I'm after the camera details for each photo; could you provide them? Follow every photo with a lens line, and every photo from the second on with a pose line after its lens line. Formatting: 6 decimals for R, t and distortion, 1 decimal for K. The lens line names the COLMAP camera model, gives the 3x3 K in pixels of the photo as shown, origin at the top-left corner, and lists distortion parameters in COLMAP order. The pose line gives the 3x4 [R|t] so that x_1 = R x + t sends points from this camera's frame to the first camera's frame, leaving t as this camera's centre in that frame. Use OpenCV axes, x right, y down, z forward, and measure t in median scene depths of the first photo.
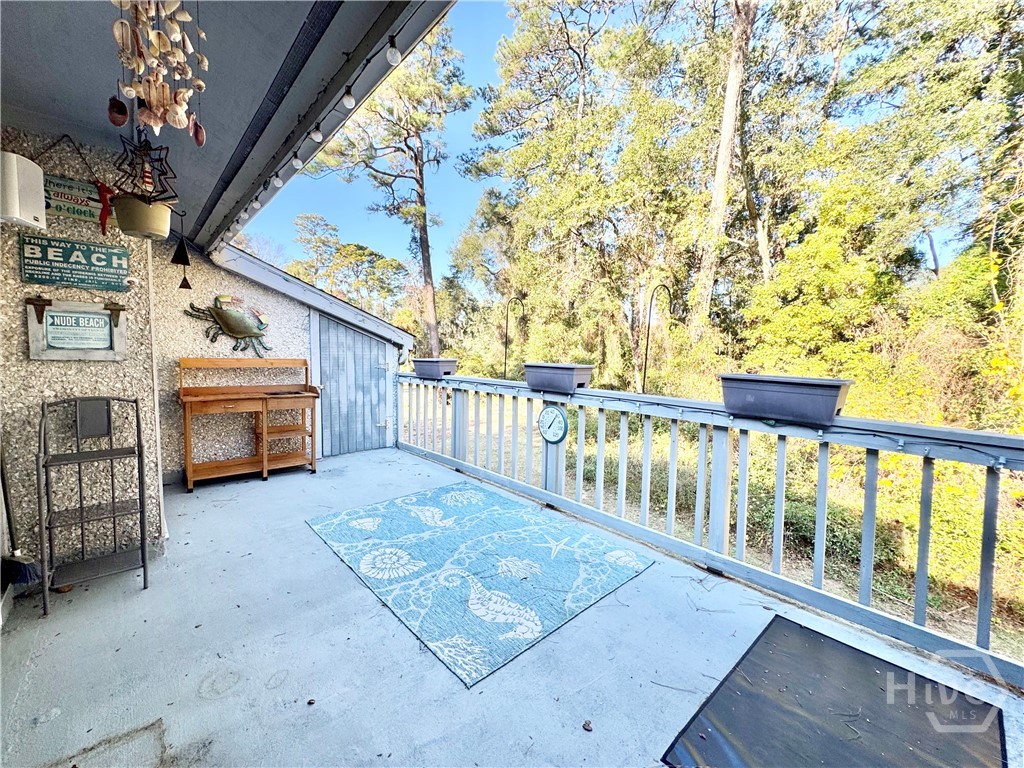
lens RADIAL K [[407.1, 0, 513.4], [0, 407.1, 381.0], [0, 0, 1]] dist [-0.009670, -0.000224]
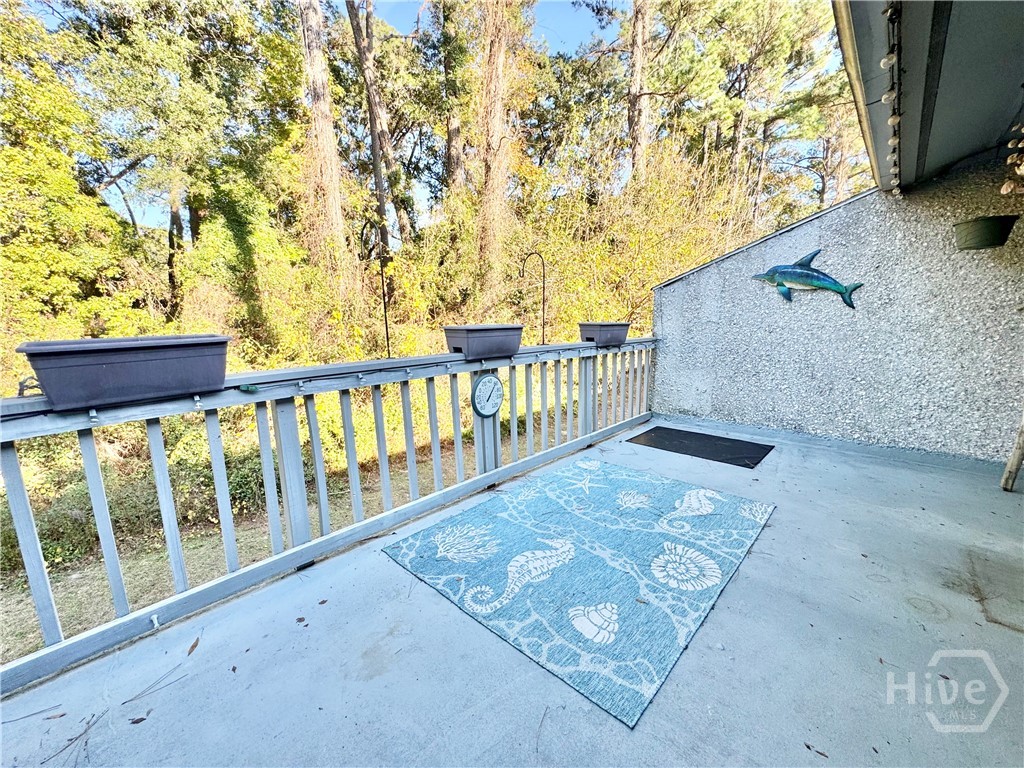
lens RADIAL K [[407.1, 0, 513.4], [0, 407.1, 381.0], [0, 0, 1]] dist [-0.009670, -0.000224]
pose [[-0.061320, -0.185541, 0.980721, -0.909432], [0.077811, 0.978692, 0.190022, -0.102031], [-0.995081, 0.087963, -0.045576, 1.189526]]
